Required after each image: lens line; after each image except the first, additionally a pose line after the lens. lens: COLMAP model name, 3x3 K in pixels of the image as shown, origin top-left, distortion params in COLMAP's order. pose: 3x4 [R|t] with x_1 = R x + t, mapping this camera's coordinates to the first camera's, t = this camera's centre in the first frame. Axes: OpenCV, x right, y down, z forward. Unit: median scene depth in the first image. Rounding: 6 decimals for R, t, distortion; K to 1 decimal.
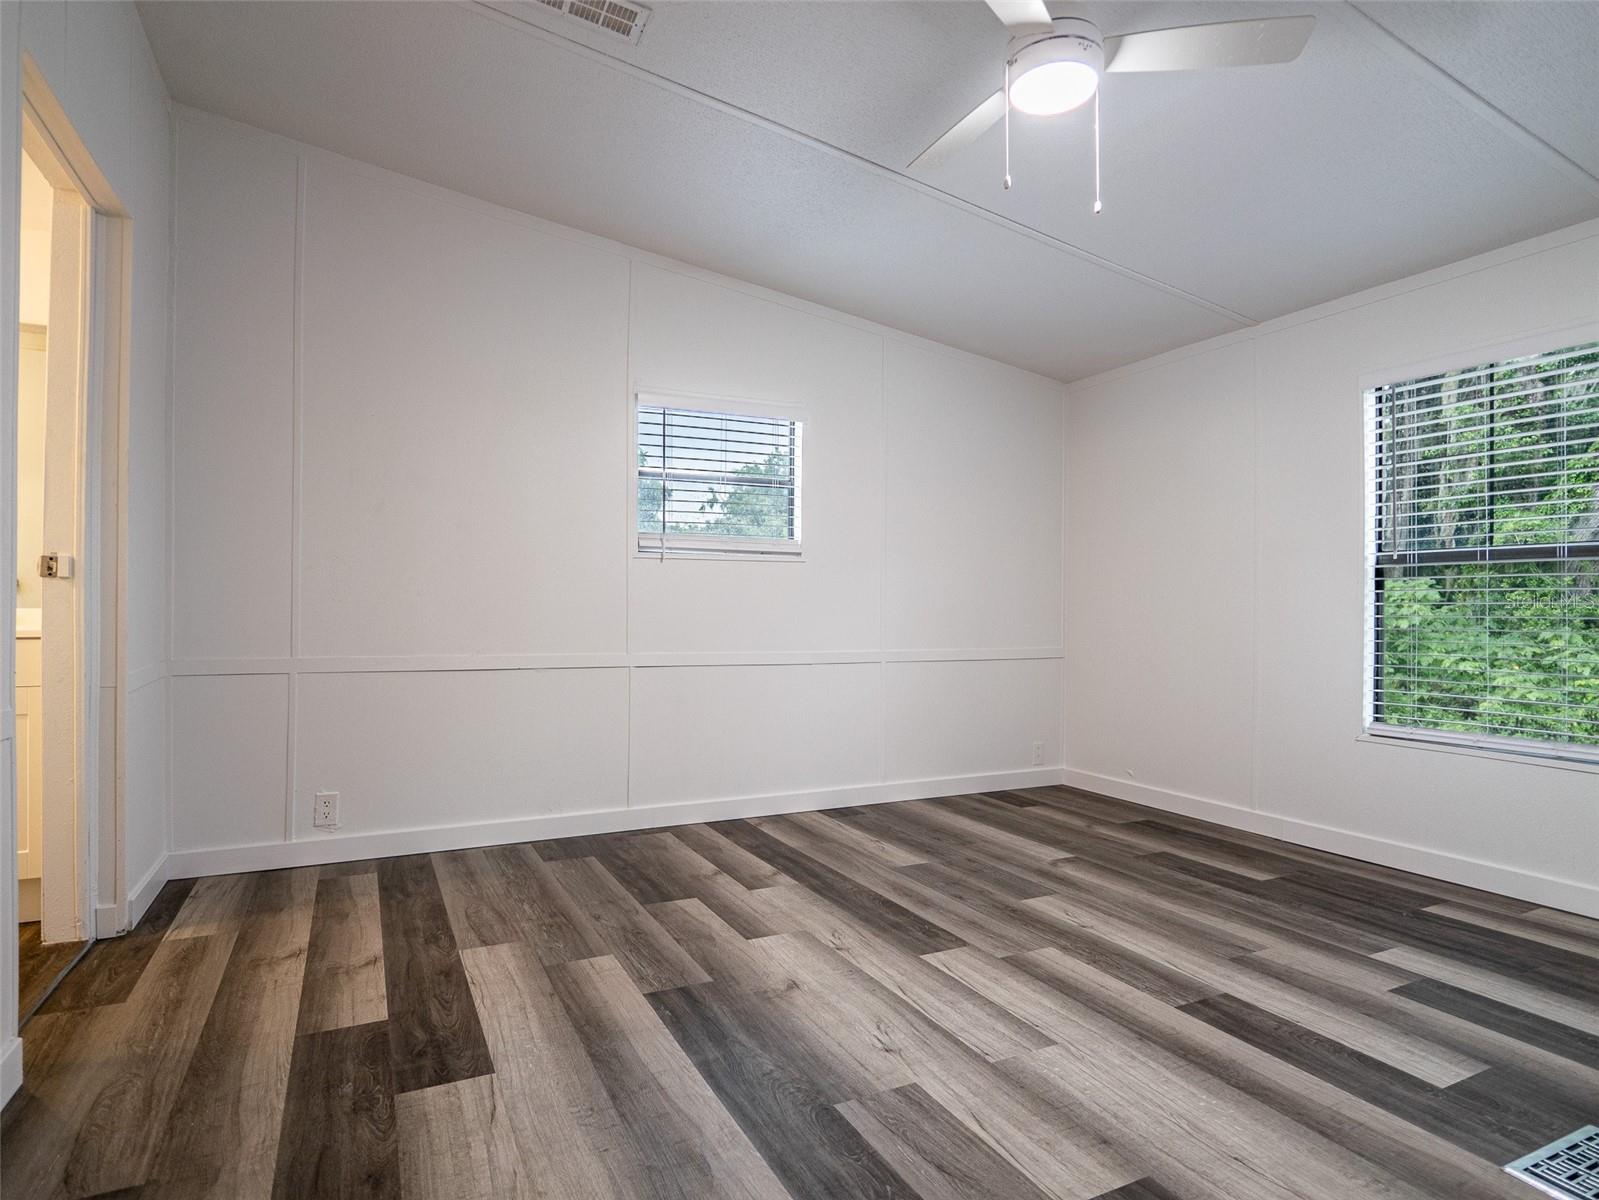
lens RADIAL K [[869.0, 0, 799.5], [0, 869.0, 600.0], [0, 0, 1]] dist [-0.014291, 0.003982]
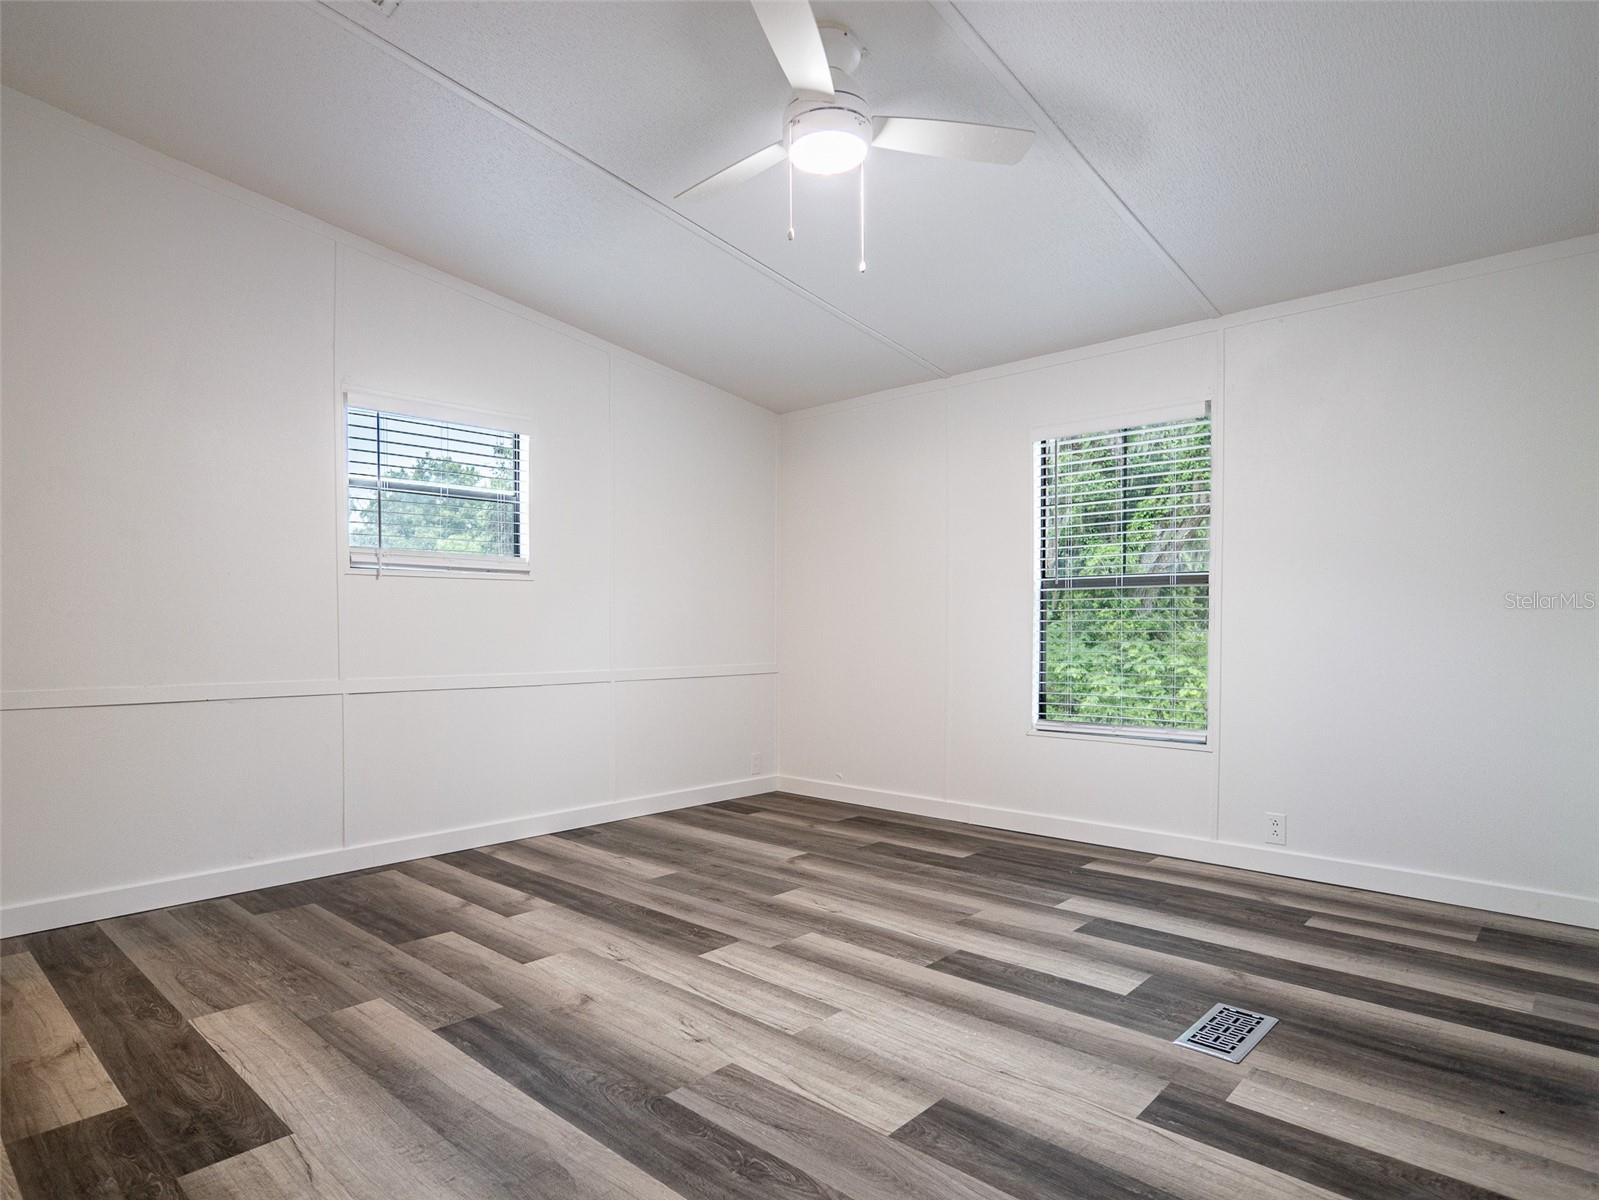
lens RADIAL K [[879.3, 0, 779.4], [0, 879.3, 643.5], [0, 0, 1]] dist [-0.014101, 0.003723]
pose [[0.939065, -0.013492, 0.343474, -0.134990], [0.003651, 0.999565, 0.029282, -0.002134], [-0.343719, -0.026243, 0.938706, -0.032568]]
